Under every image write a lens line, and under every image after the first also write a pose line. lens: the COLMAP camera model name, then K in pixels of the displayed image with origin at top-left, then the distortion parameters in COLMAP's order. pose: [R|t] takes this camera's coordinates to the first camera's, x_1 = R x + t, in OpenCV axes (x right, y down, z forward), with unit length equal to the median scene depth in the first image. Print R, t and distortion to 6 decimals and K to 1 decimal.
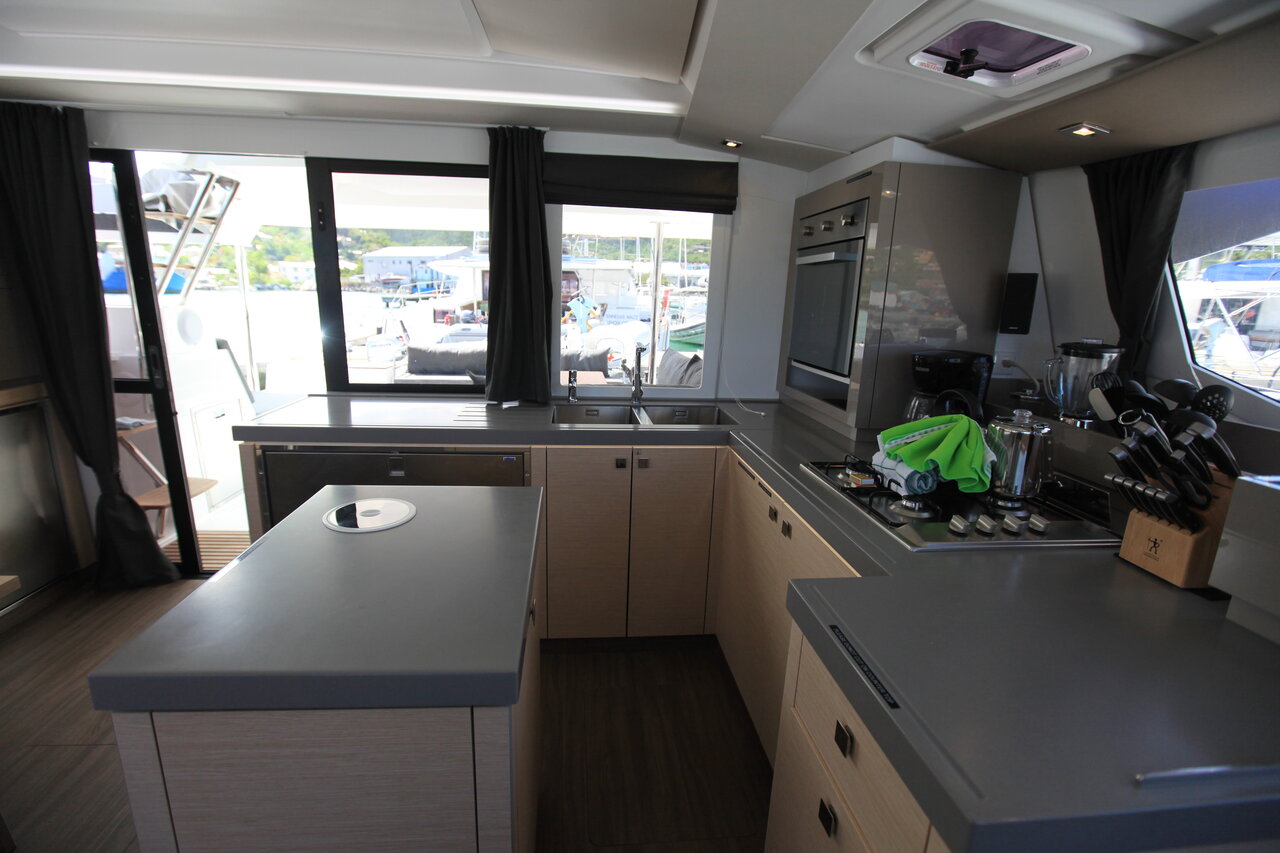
lens RADIAL K [[576.2, 0, 631.3], [0, 576.2, 421.2], [0, 0, 1]] dist [-0.057904, 0.021901]
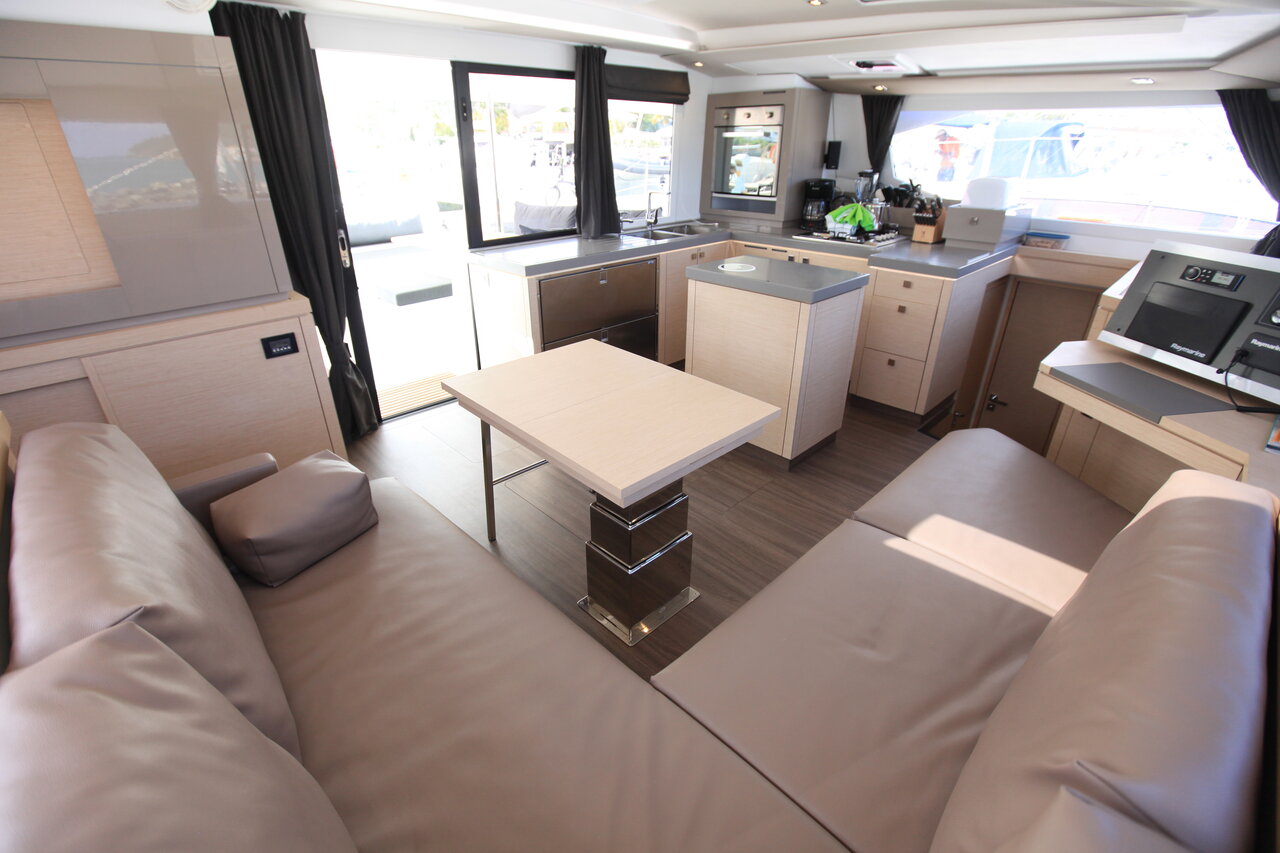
lens RADIAL K [[576.2, 0, 631.3], [0, 576.2, 421.2], [0, 0, 1]] dist [-0.057904, 0.021901]
pose [[0.784690, -0.305970, 0.539114, -1.326278], [0.164770, 0.941360, 0.294437, -0.005193], [-0.597589, -0.142212, 0.789090, -0.412814]]
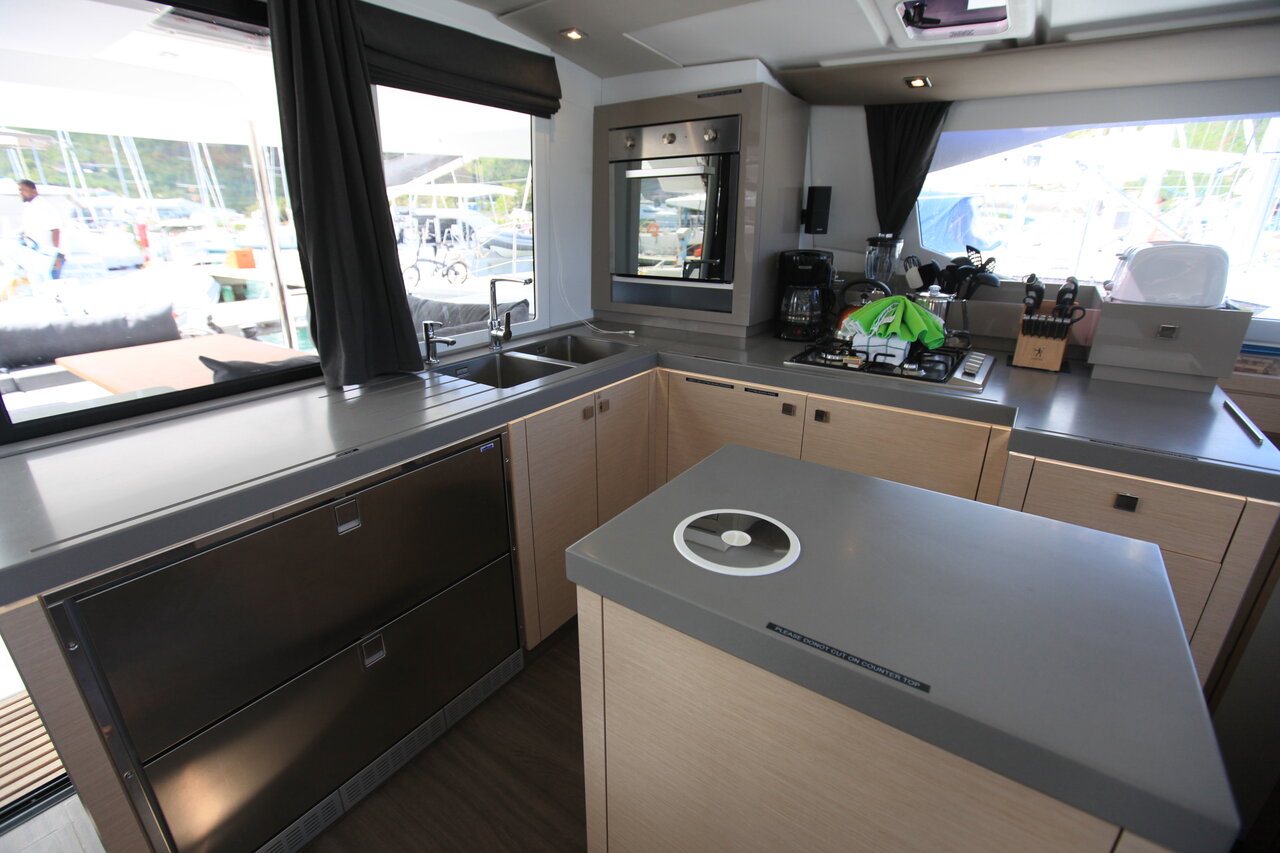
lens RADIAL K [[566.1, 0, 623.9], [0, 566.1, 426.6], [0, 0, 1]] dist [-0.070715, 0.027962]
pose [[0.665038, -0.289741, 0.688313, -0.572618], [0.185577, 0.956877, 0.223489, -0.087675], [-0.723385, -0.020894, 0.690128, 0.365270]]
